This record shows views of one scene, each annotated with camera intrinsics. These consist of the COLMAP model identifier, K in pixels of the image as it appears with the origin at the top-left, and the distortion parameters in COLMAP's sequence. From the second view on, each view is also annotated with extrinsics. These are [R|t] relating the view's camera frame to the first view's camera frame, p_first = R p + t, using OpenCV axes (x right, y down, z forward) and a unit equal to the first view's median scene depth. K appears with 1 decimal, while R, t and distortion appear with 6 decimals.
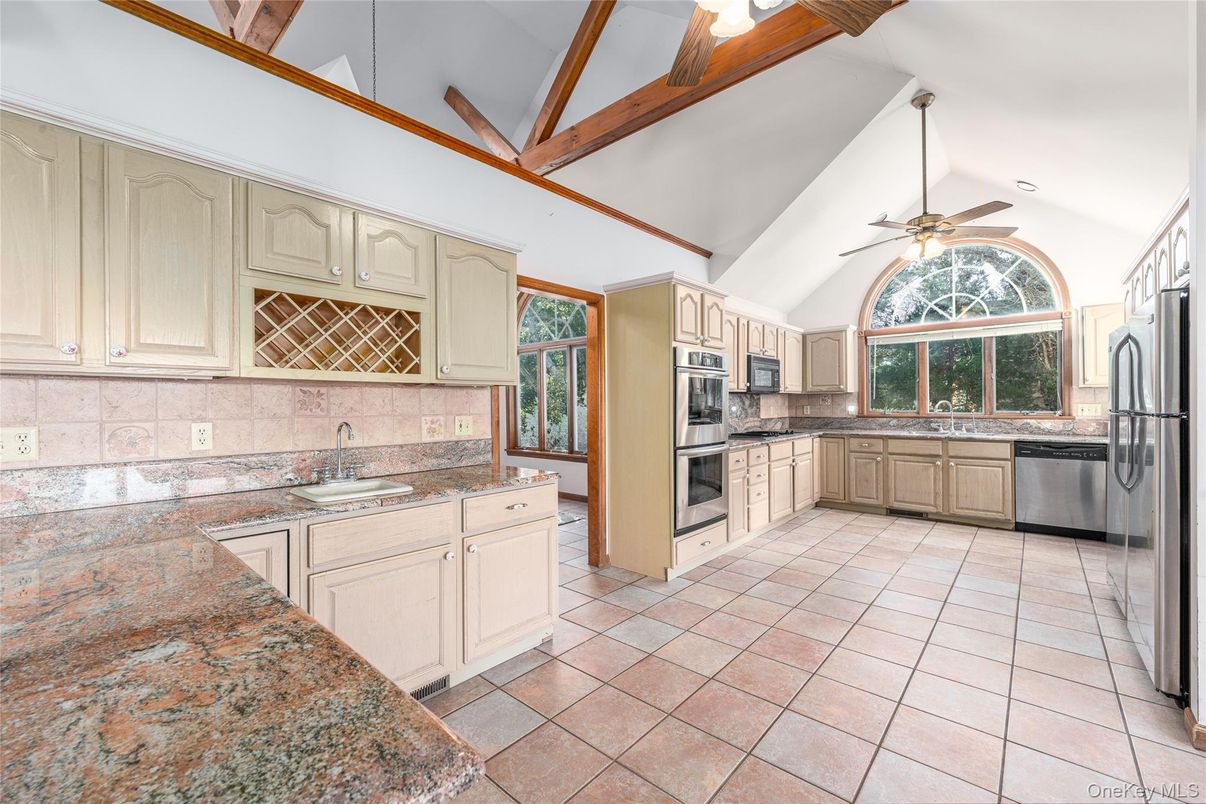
lens RADIAL K [[492.9, 0, 600.0], [0, 492.9, 403.8], [0, 0, 1]] dist [-0.000603, -0.000125]
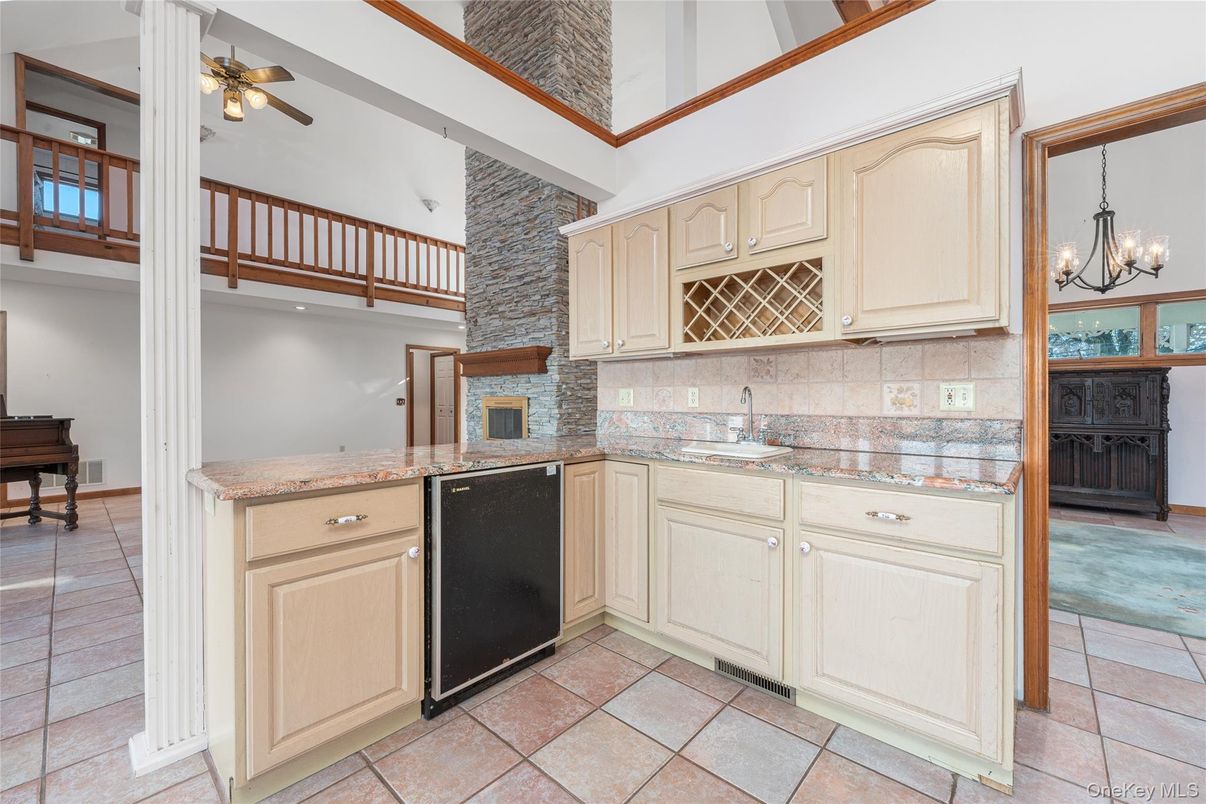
lens RADIAL K [[492.9, 0, 600.1], [0, 492.9, 399.5], [0, 0, 1]] dist [-0.000603, -0.000125]
pose [[-0.020071, 0.010430, -0.999744, 0.499543], [0.004774, 0.999935, 0.010336, 0.048289], [0.999787, -0.004565, -0.020120, 0.654723]]
